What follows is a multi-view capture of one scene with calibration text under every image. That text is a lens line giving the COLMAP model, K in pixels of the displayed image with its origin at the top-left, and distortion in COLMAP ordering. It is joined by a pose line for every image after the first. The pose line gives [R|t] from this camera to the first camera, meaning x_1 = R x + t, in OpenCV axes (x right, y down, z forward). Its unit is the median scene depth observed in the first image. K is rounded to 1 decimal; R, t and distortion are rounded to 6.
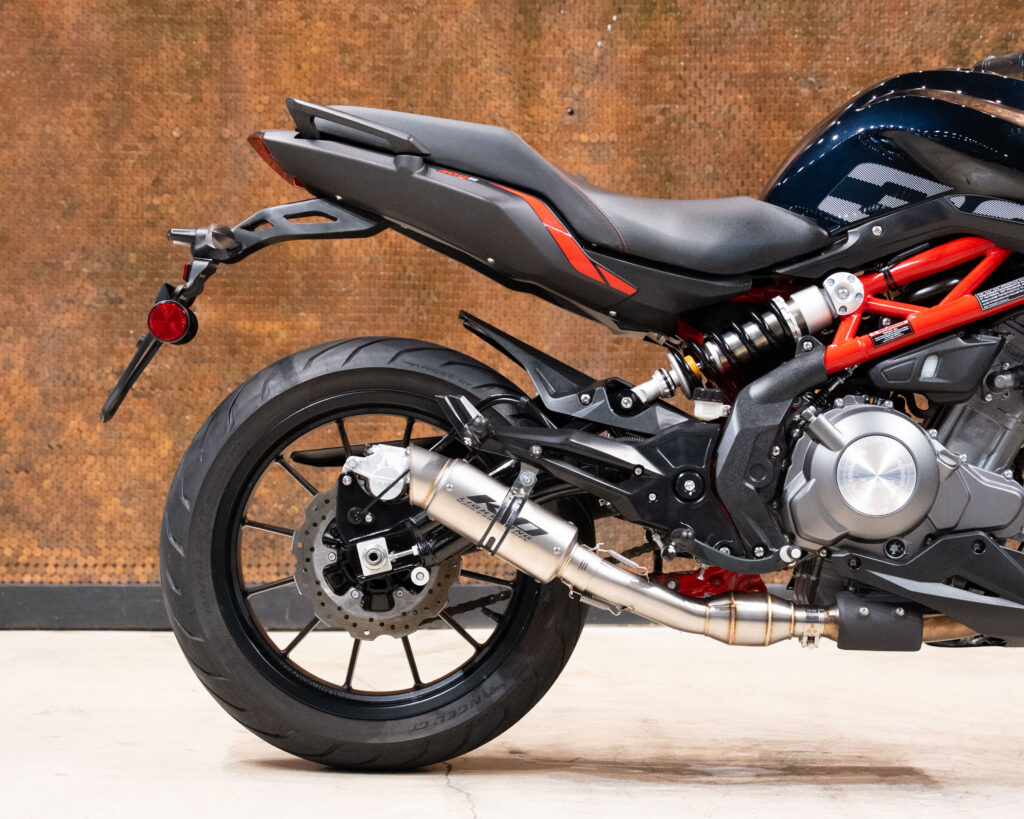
lens RADIAL K [[2425.1, 0, 536.4], [0, 2425.1, 457.4], [0, 0, 1]] dist [0.059993, 0.000000]
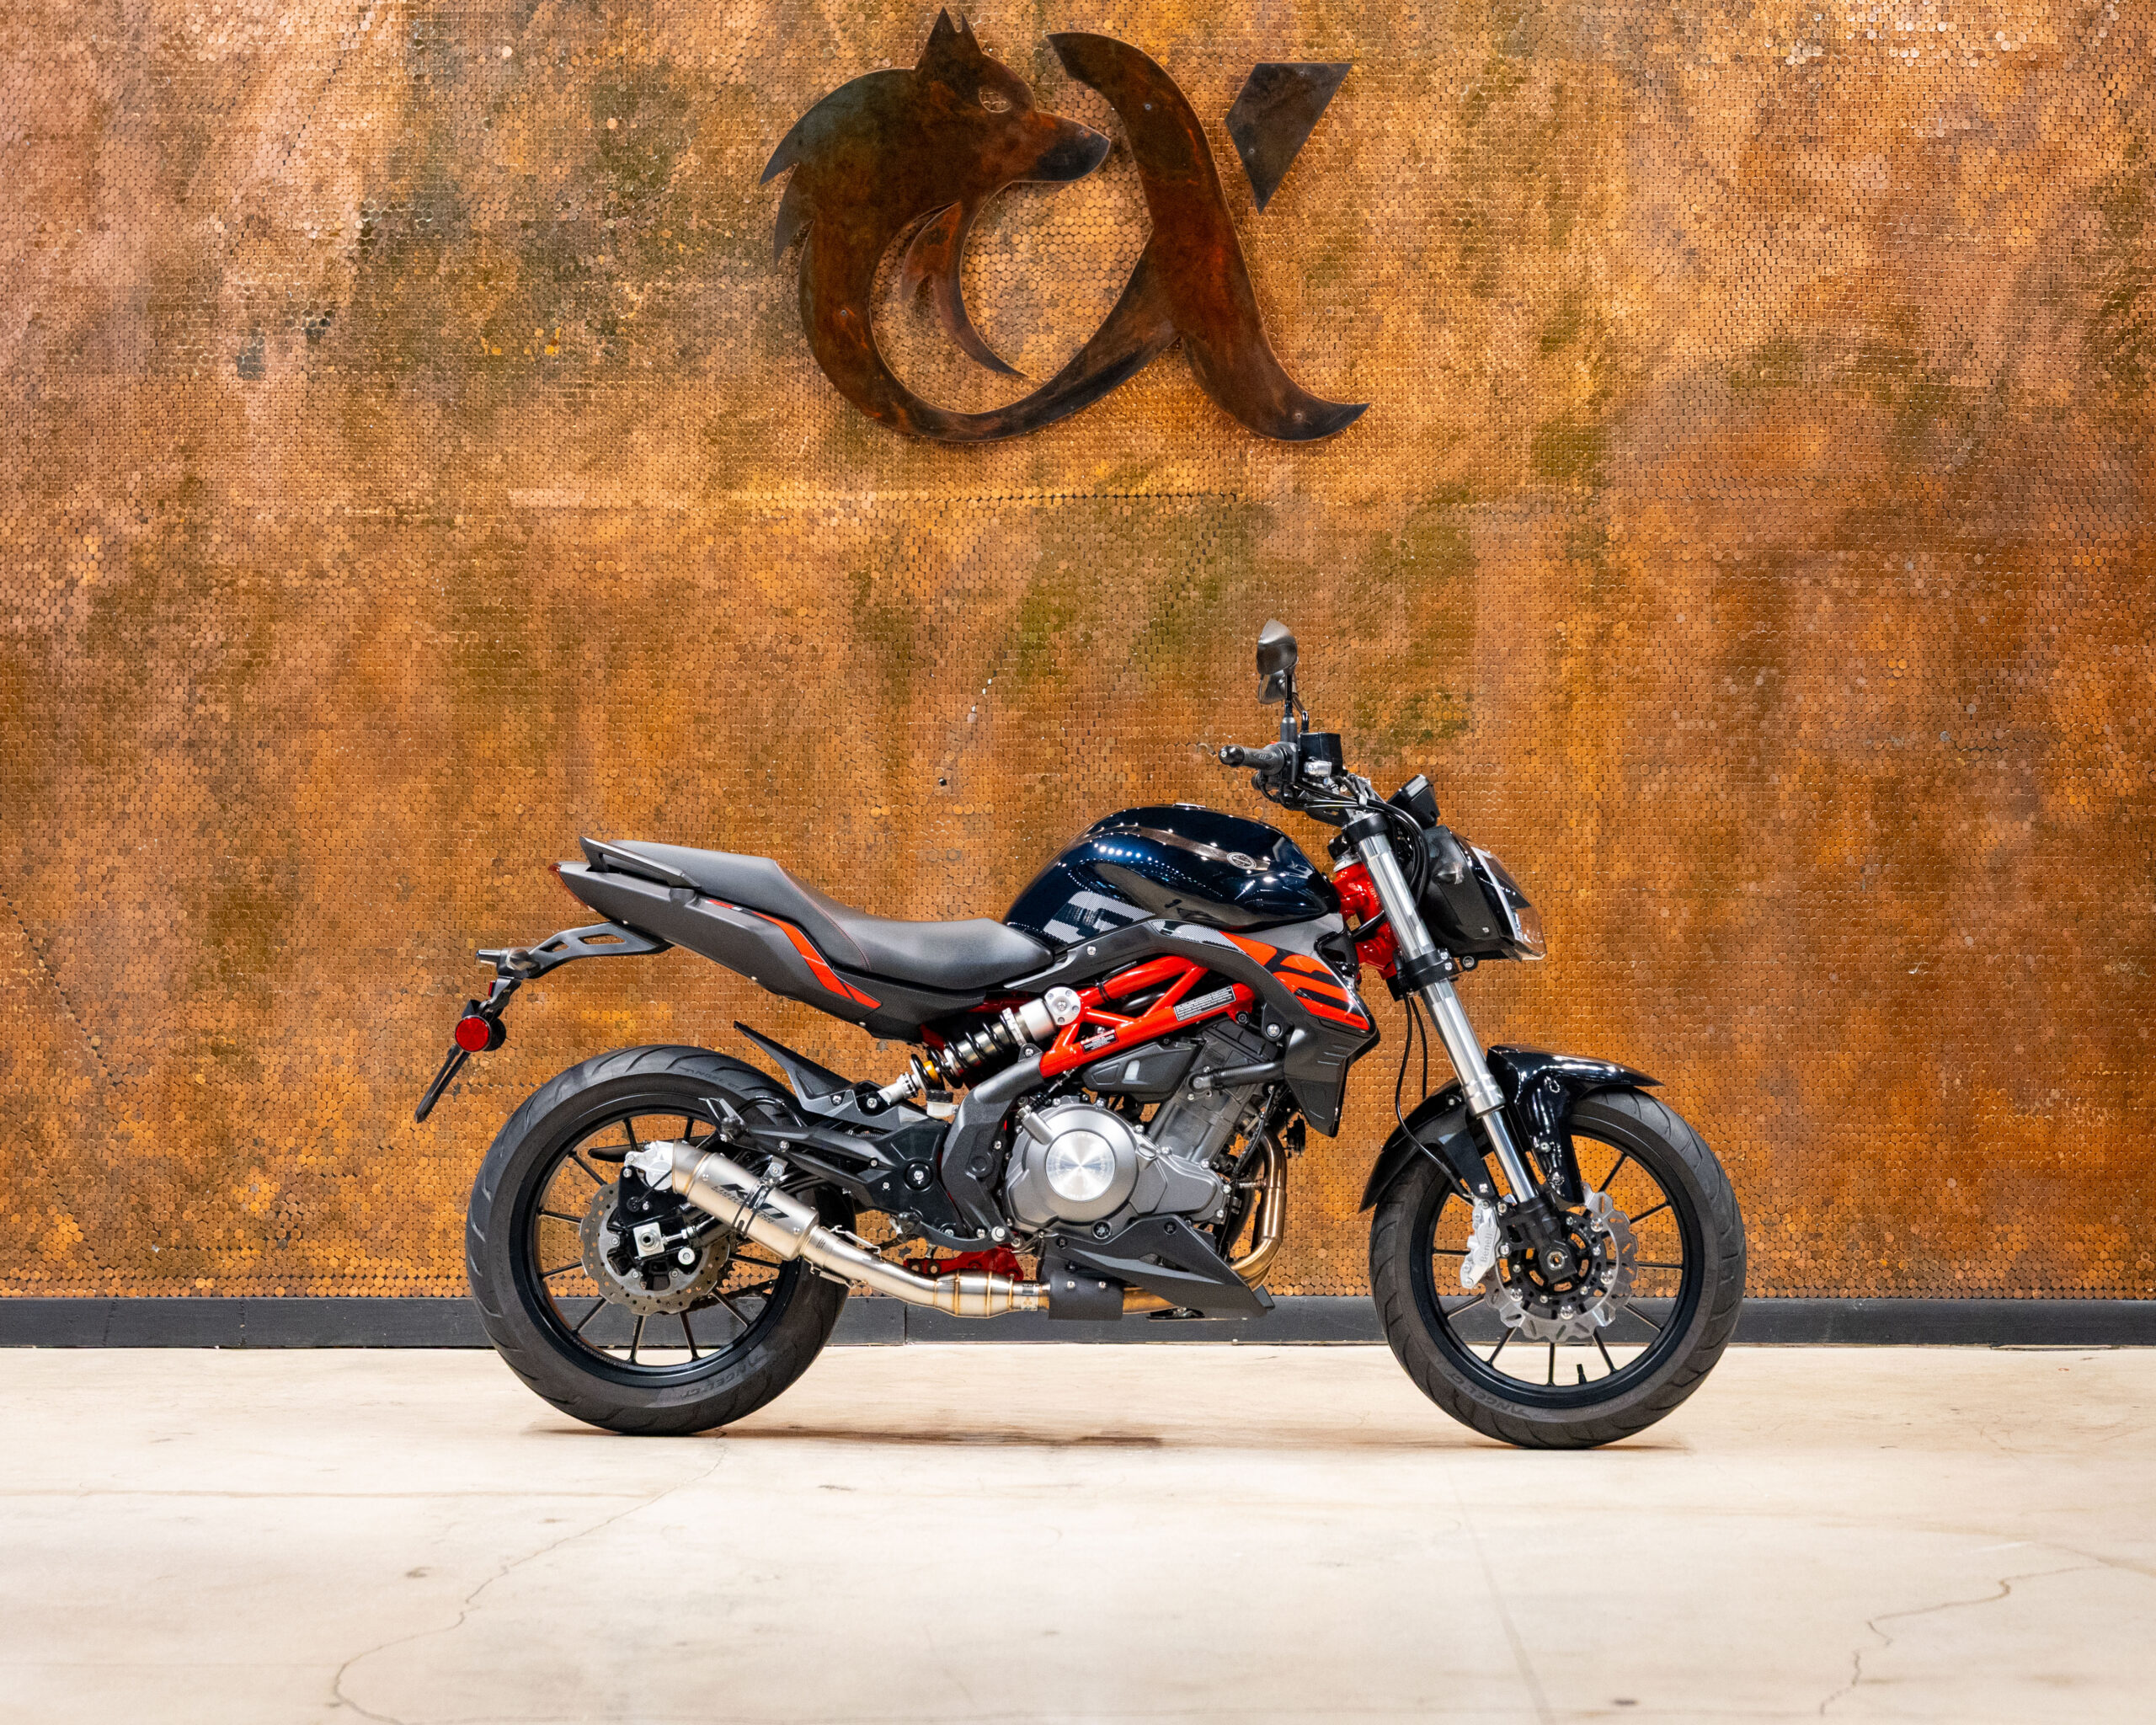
lens RADIAL K [[5418.6, 0, 1240.7], [0, 5418.6, 717.7], [0, 0, 1]] dist [0.122276, 0.000000]
pose [[0.998600, -0.007498, -0.052369, 0.342875], [0.002985, 0.996314, -0.085727, 0.015980], [0.052819, 0.085450, 0.994941, -1.530905]]
